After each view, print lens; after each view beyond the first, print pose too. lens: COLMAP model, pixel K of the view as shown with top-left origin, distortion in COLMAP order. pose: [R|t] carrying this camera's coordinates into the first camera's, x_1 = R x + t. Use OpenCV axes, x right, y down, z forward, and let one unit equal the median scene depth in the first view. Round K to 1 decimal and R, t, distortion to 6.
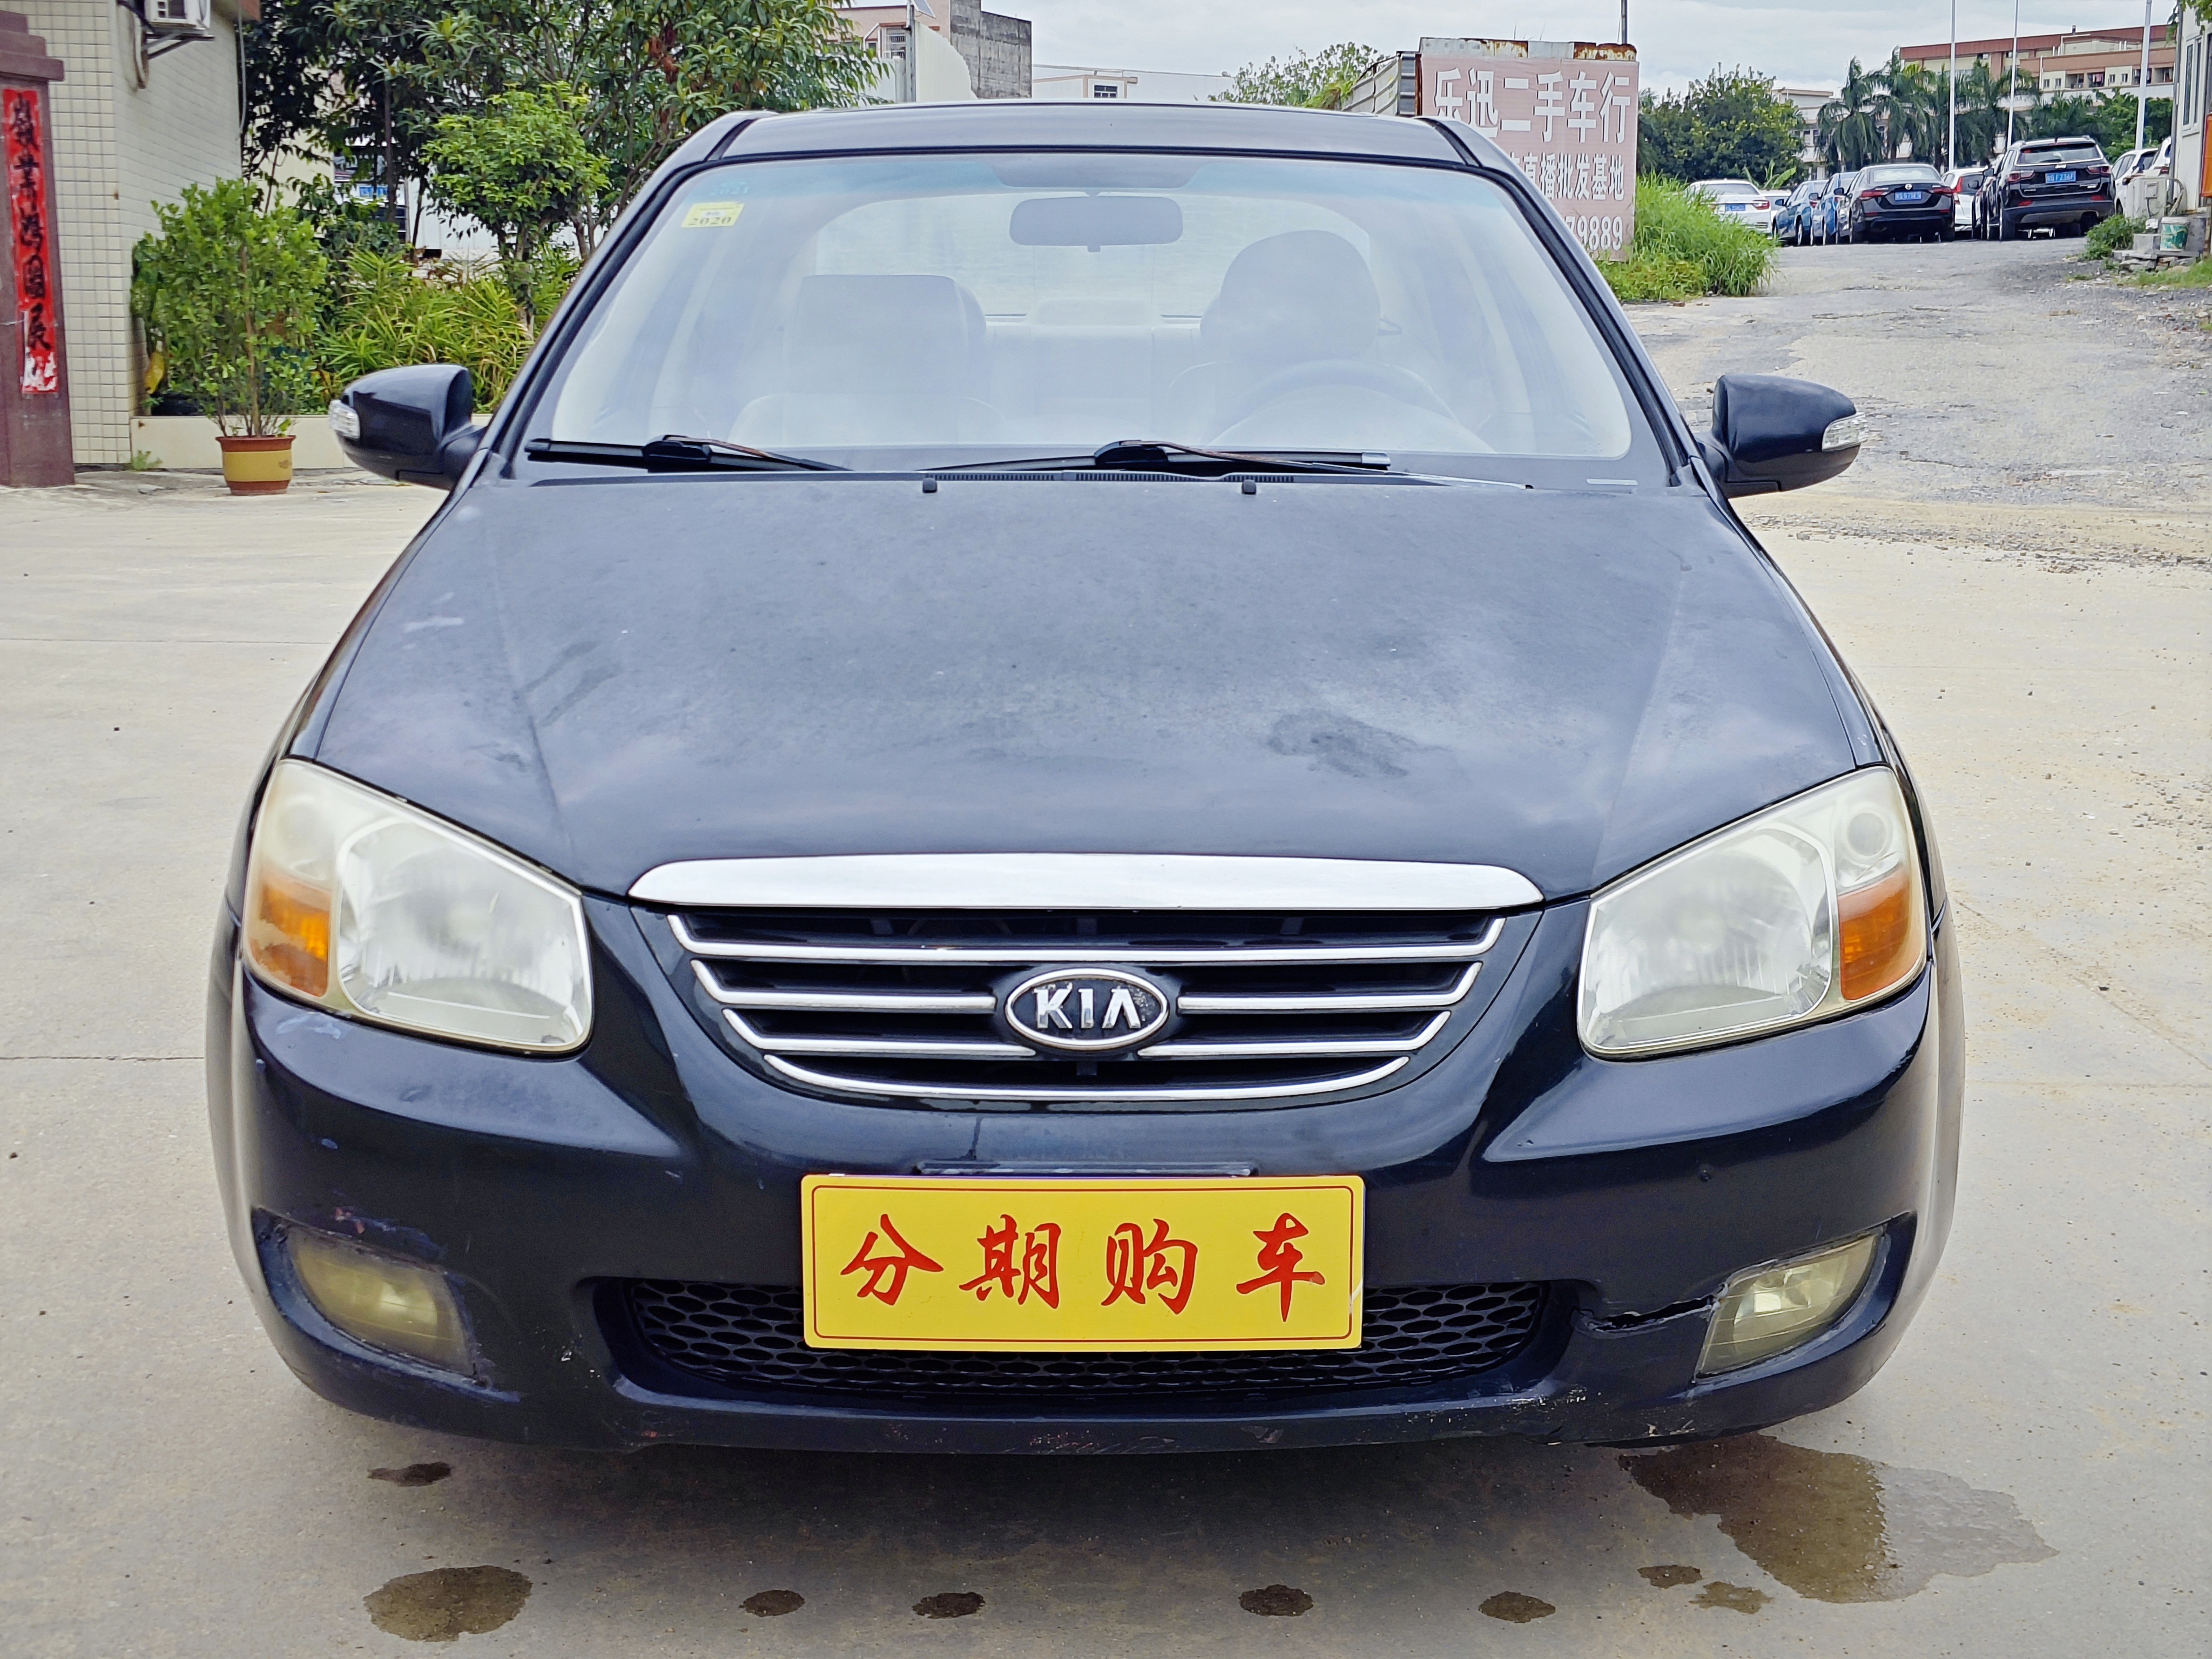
lens RADIAL K [[2908.7, 0, 1113.4], [0, 2908.7, 828.4], [0, 0, 1]] dist [-0.007853, 0.163079]
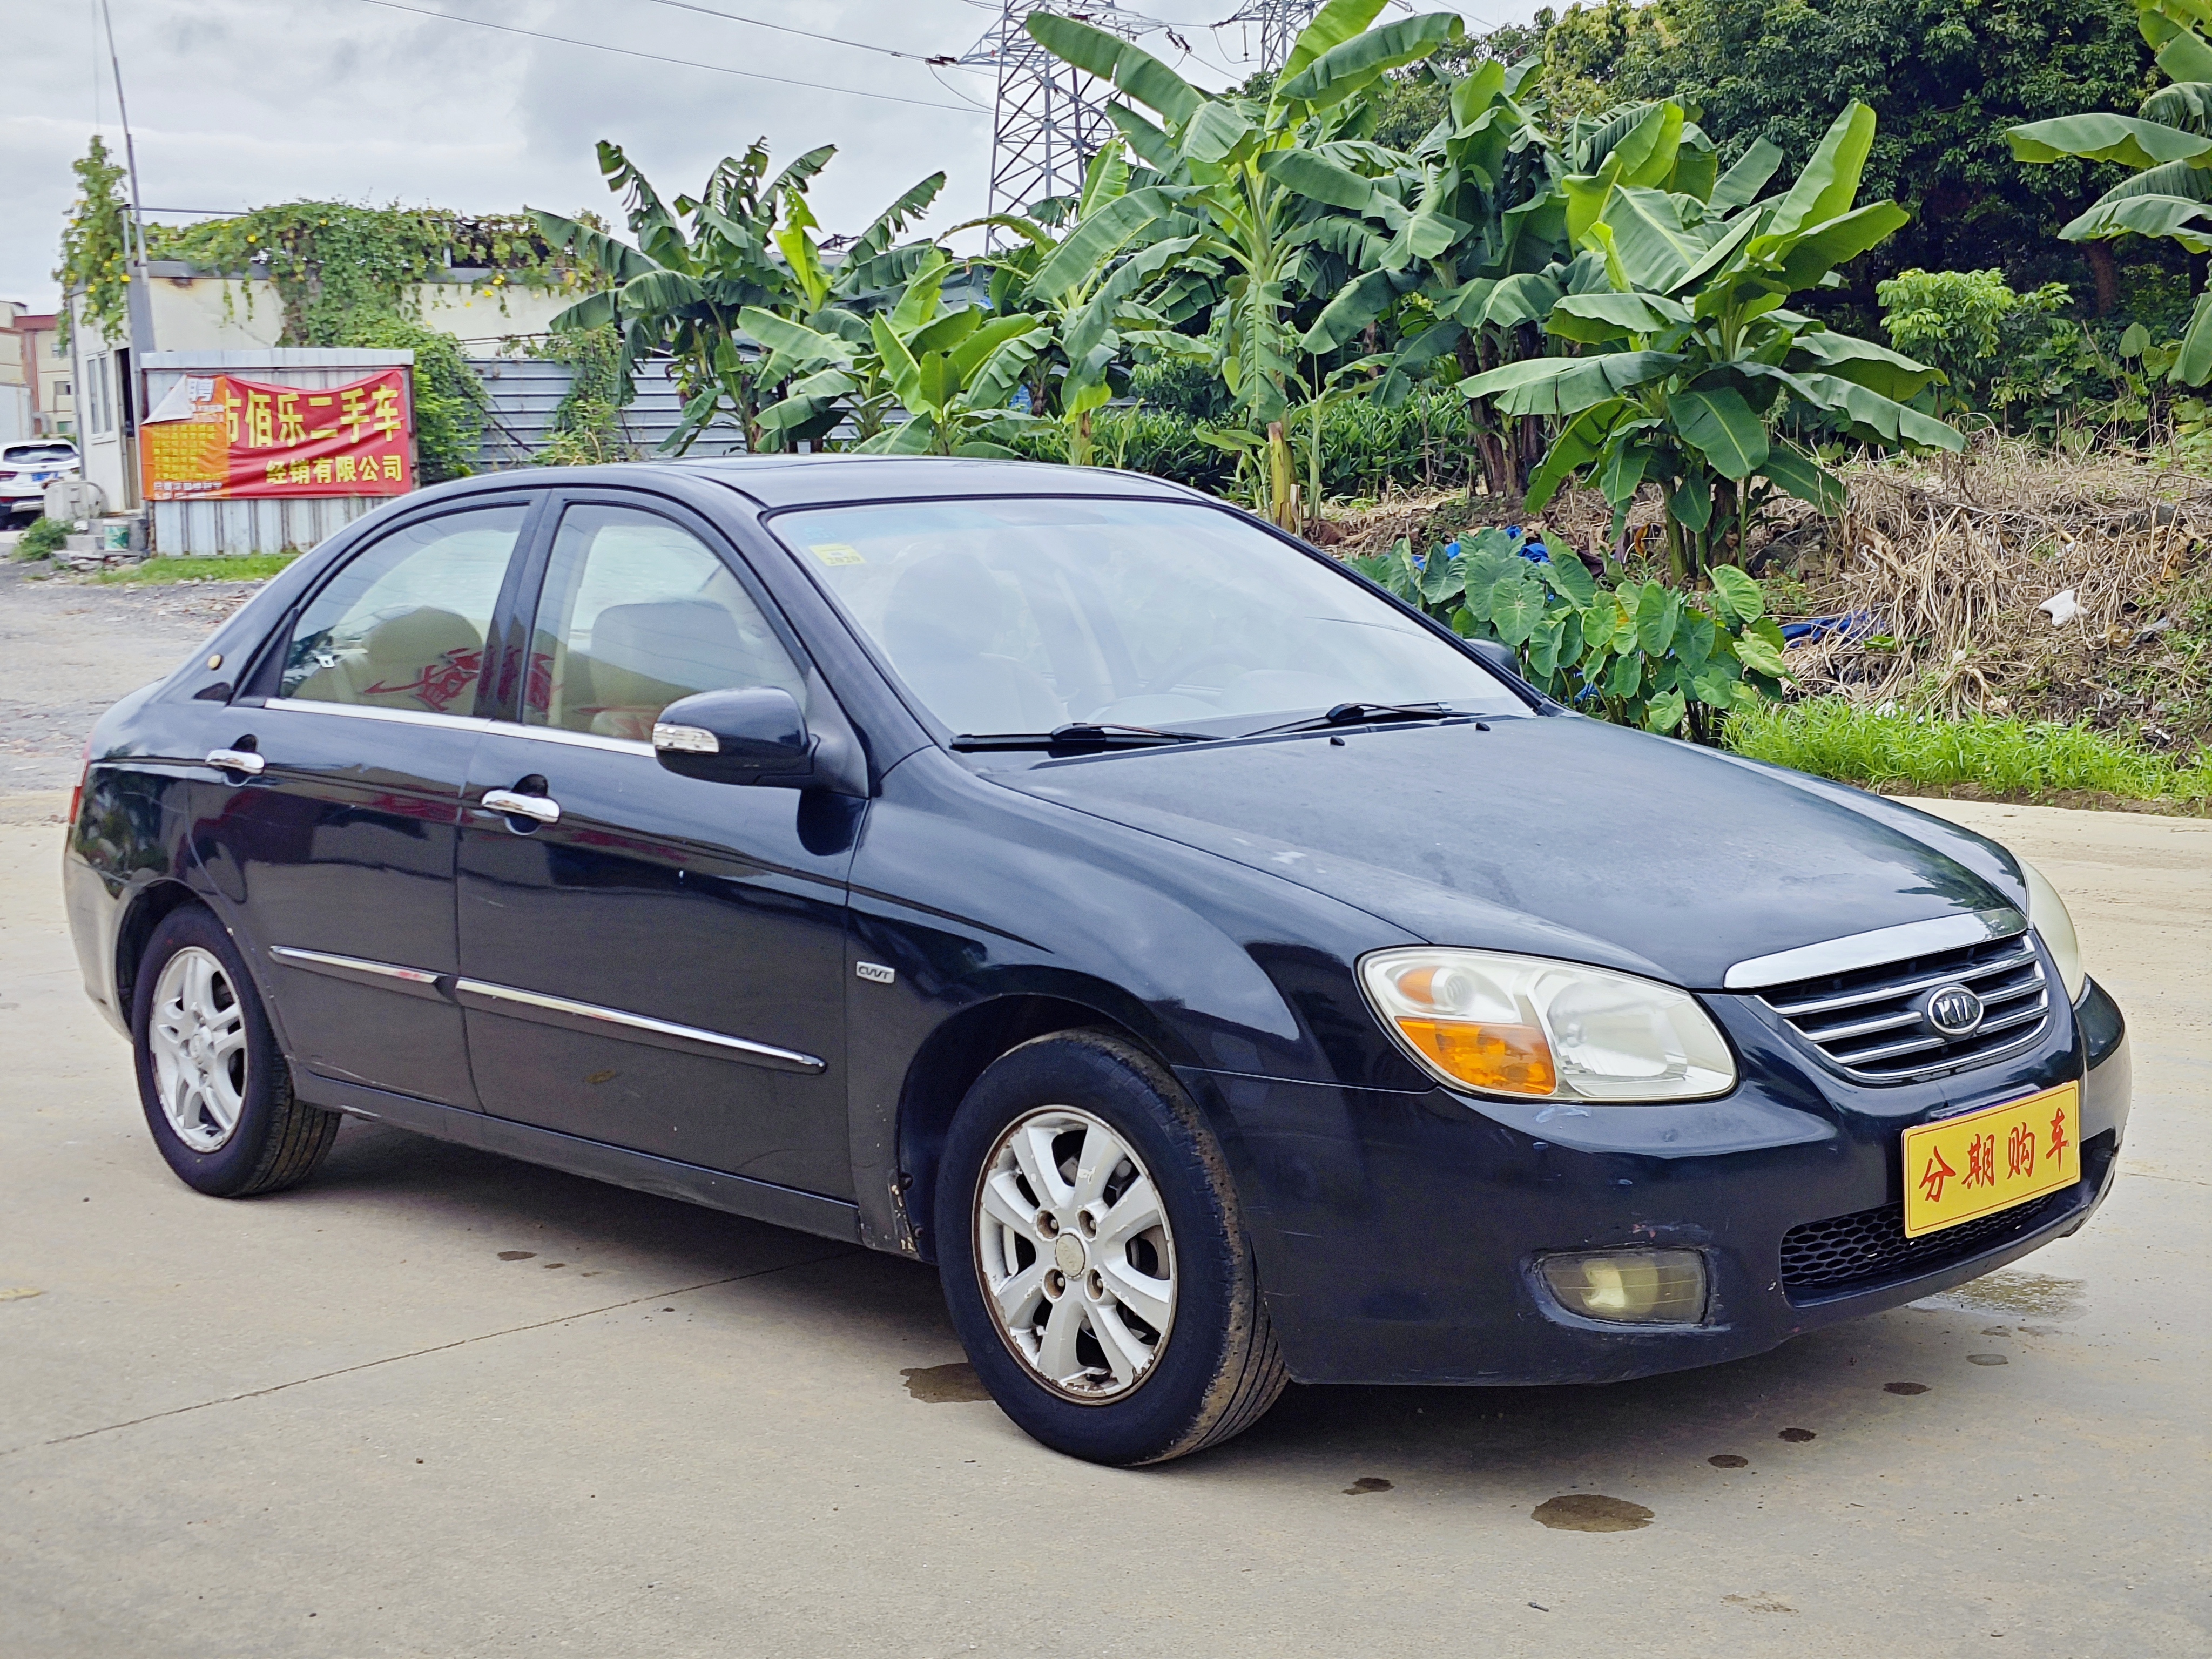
lens RADIAL K [[2908.7, 0, 1113.4], [0, 2908.7, 828.4], [0, 0, 1]] dist [-0.007853, 0.163079]
pose [[0.733607, -0.092323, 0.673274, -1.441206], [0.158608, 0.986628, -0.037529, -0.054292], [-0.660806, 0.134318, 0.738440, 0.060902]]
